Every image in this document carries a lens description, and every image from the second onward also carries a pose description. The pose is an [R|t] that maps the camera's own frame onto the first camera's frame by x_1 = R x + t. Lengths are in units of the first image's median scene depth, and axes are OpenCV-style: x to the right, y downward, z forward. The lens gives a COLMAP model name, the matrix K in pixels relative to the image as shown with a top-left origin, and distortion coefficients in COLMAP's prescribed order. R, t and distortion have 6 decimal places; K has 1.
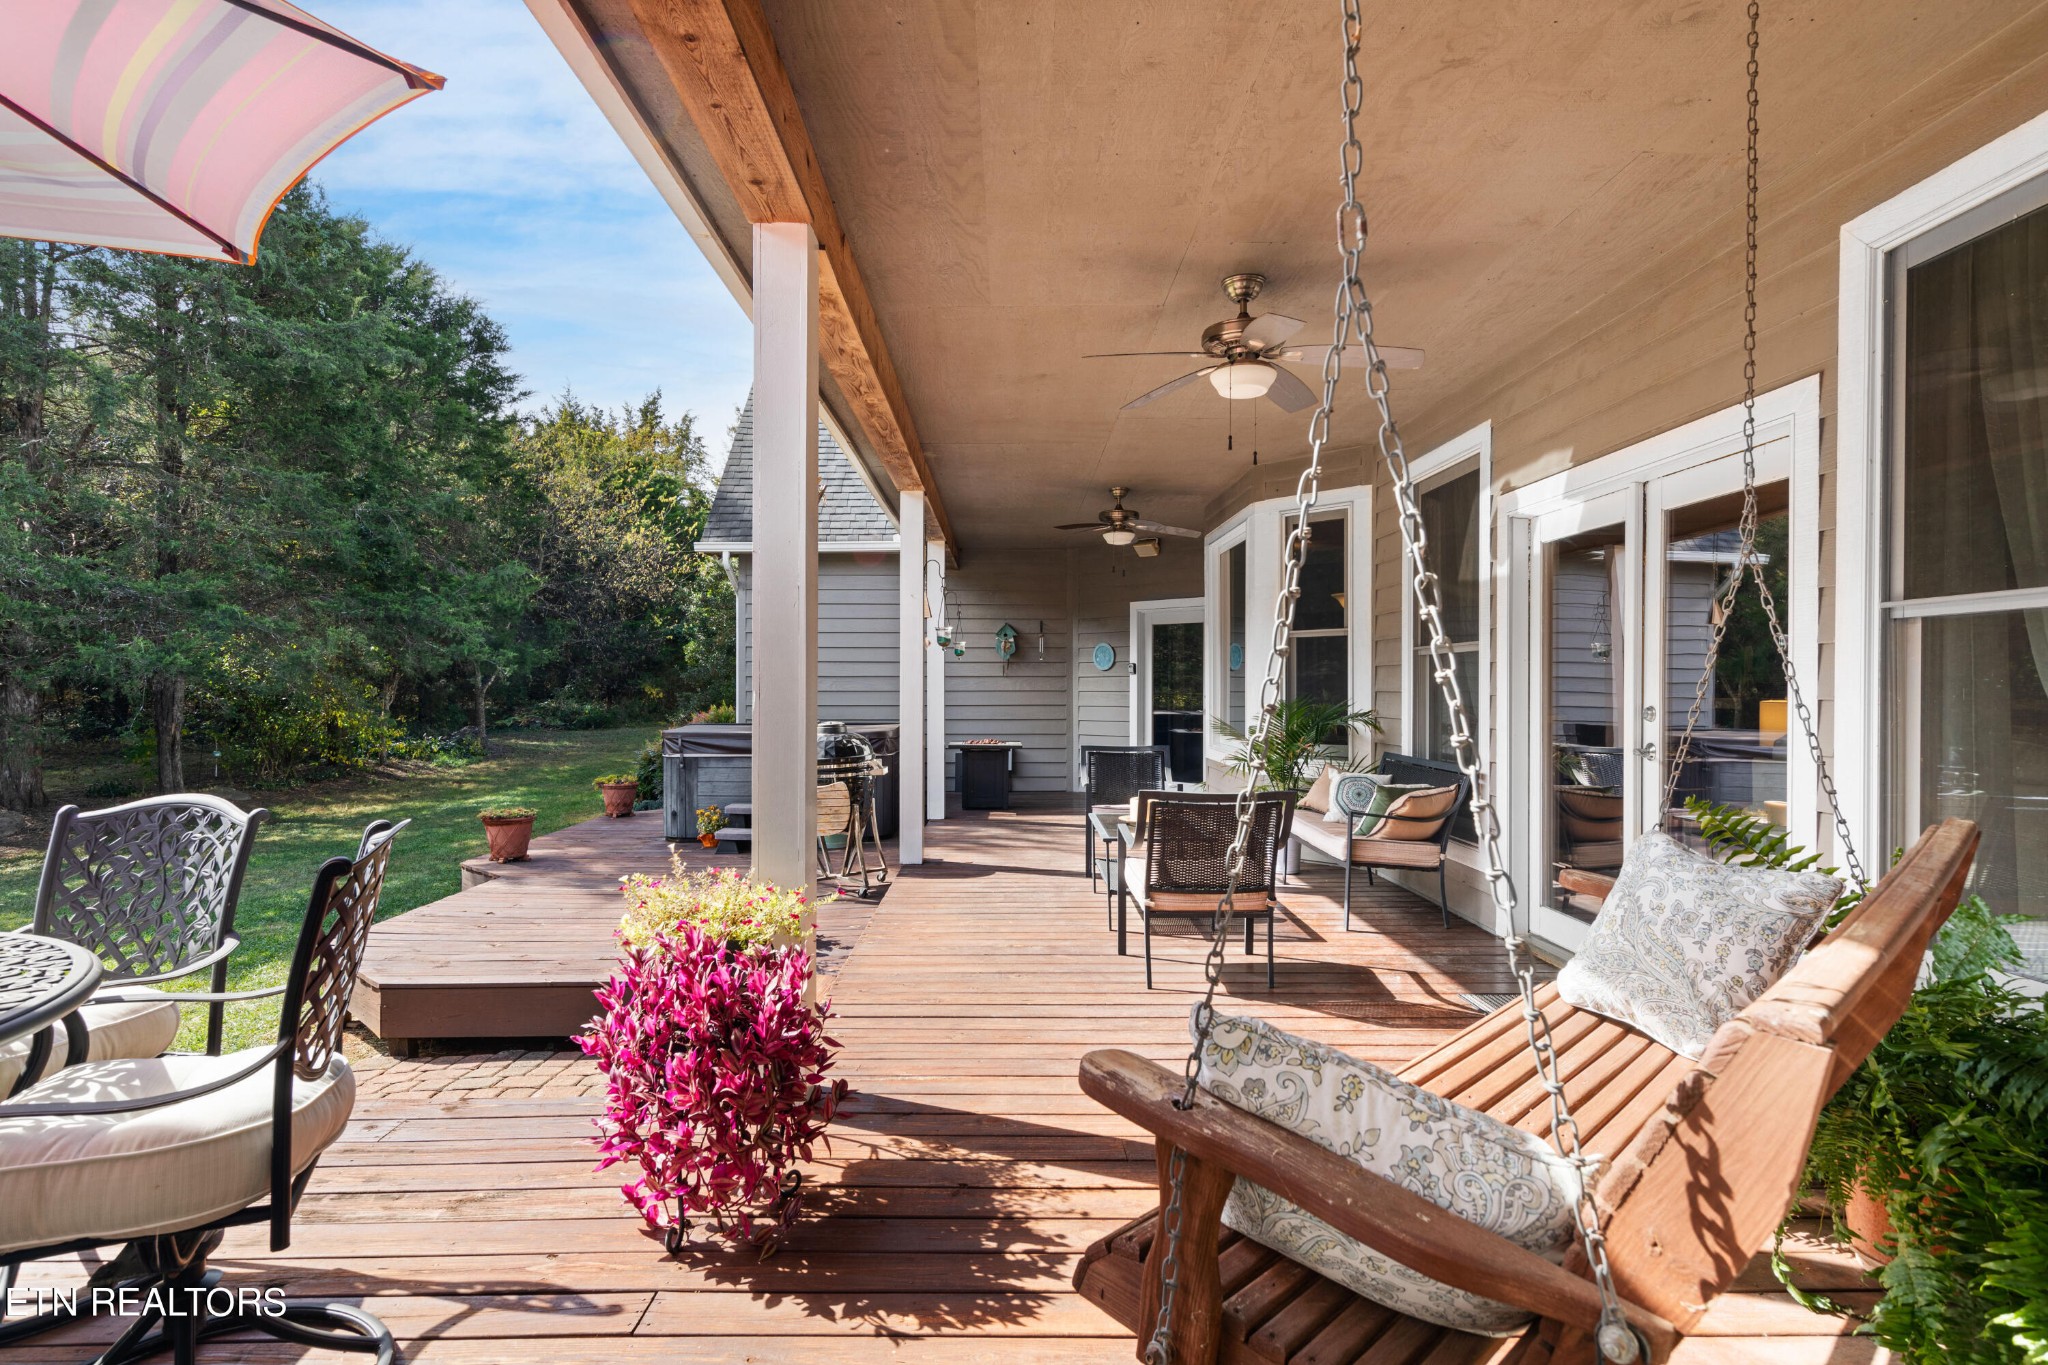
lens RADIAL K [[974.9, 0, 1023.3], [0, 974.9, 671.5], [0, 0, 1]] dist [0.003152, 0.000837]
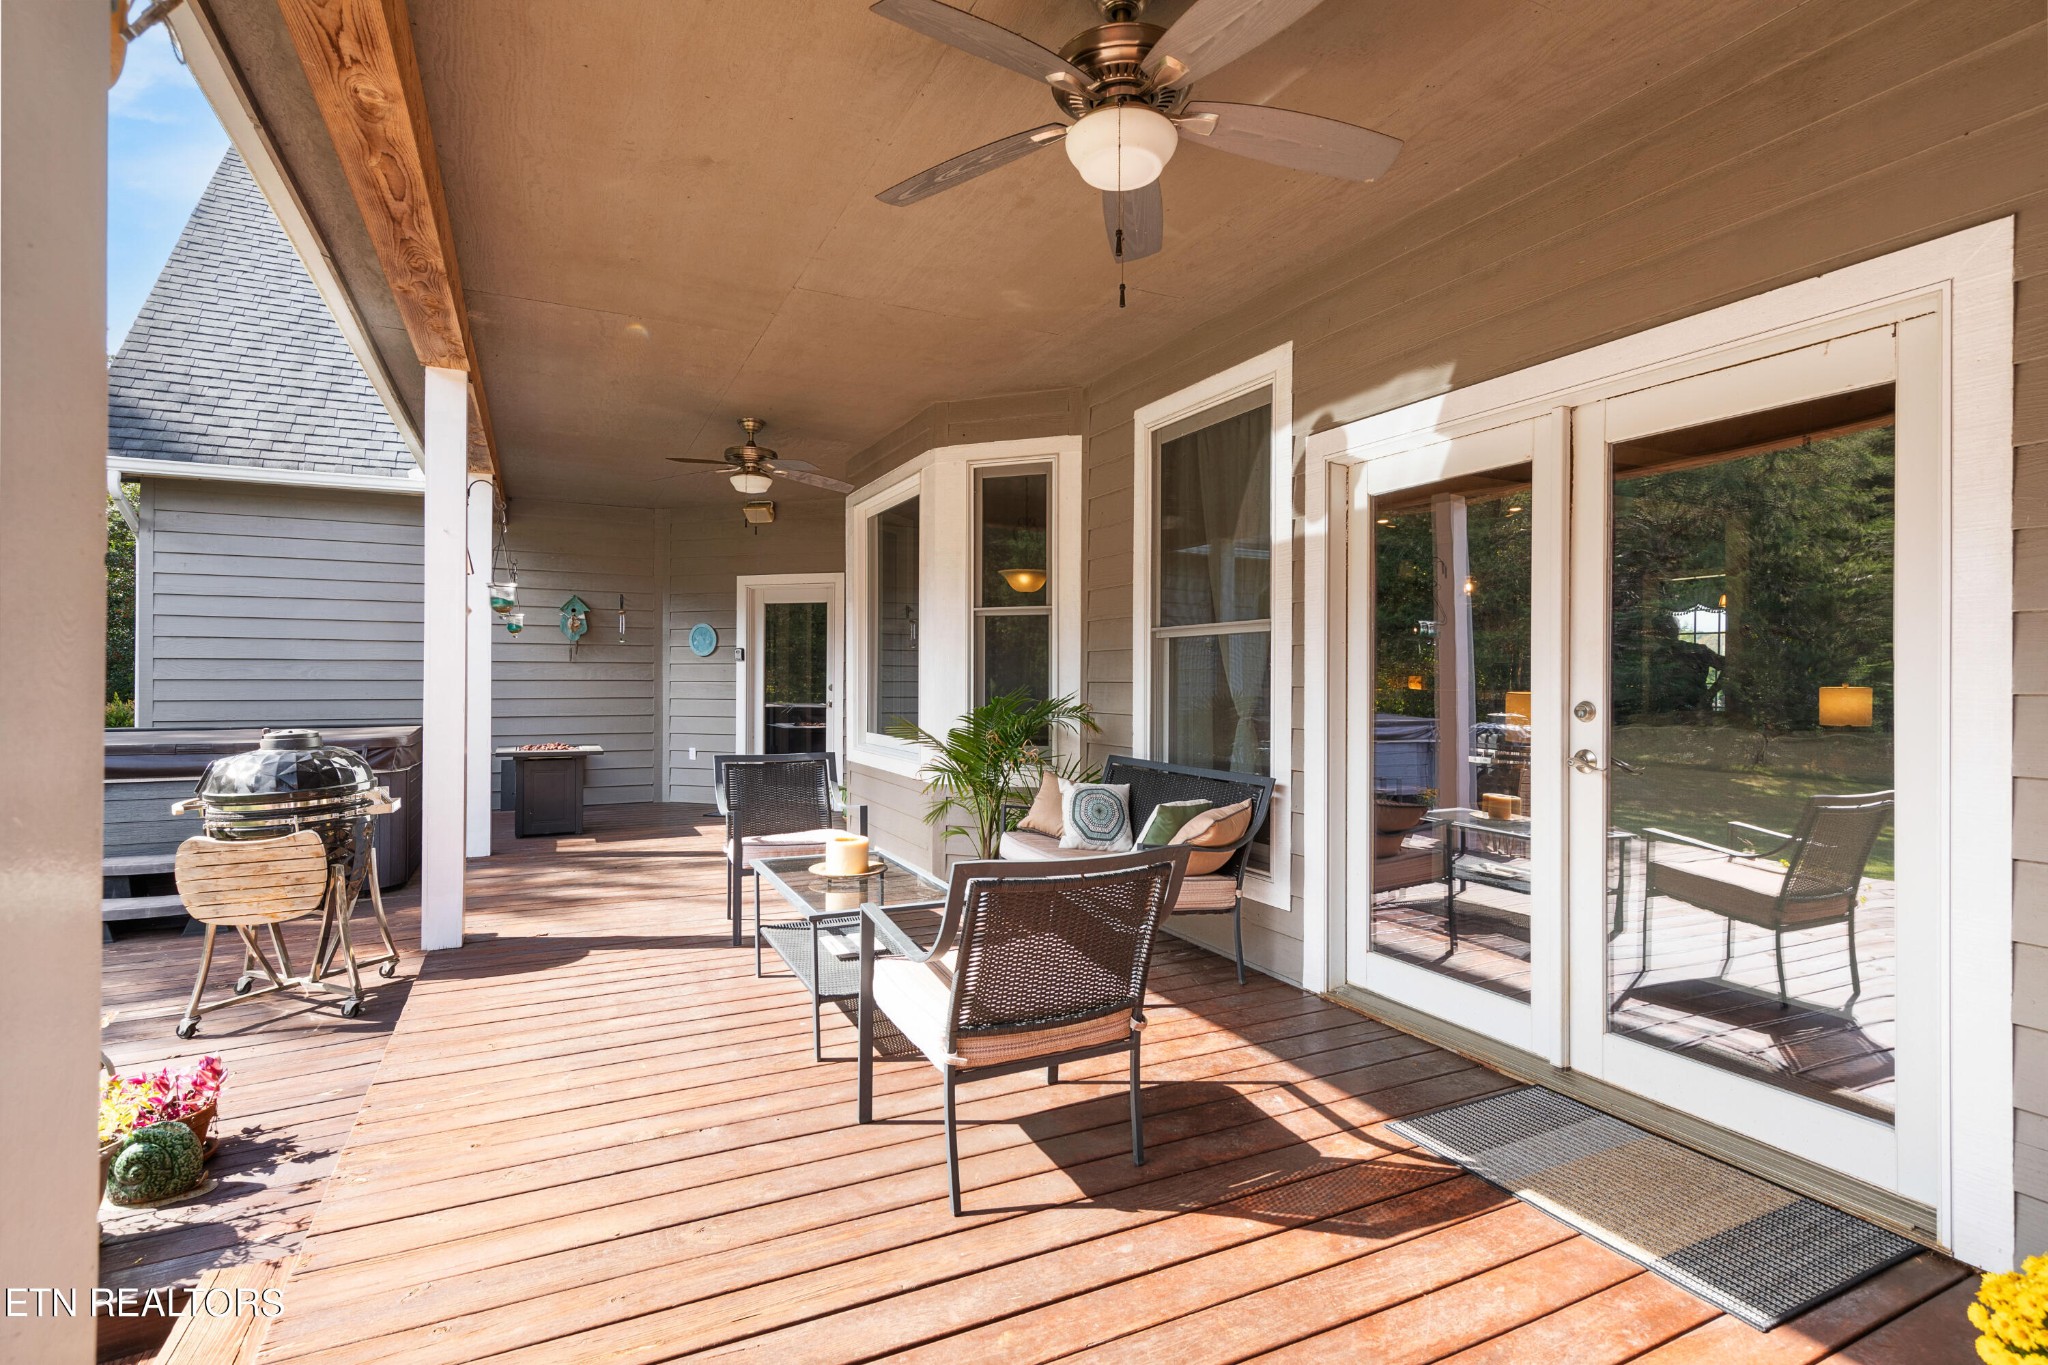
lens RADIAL K [[974.9, 0, 1023.3], [0, 974.9, 671.5], [0, 0, 1]] dist [0.003152, 0.000837]
pose [[0.908047, 0.006316, 0.418821, -0.039734], [-0.010387, 0.999918, 0.007441, 0.006231], [-0.418740, -0.011107, 0.908038, 0.269735]]
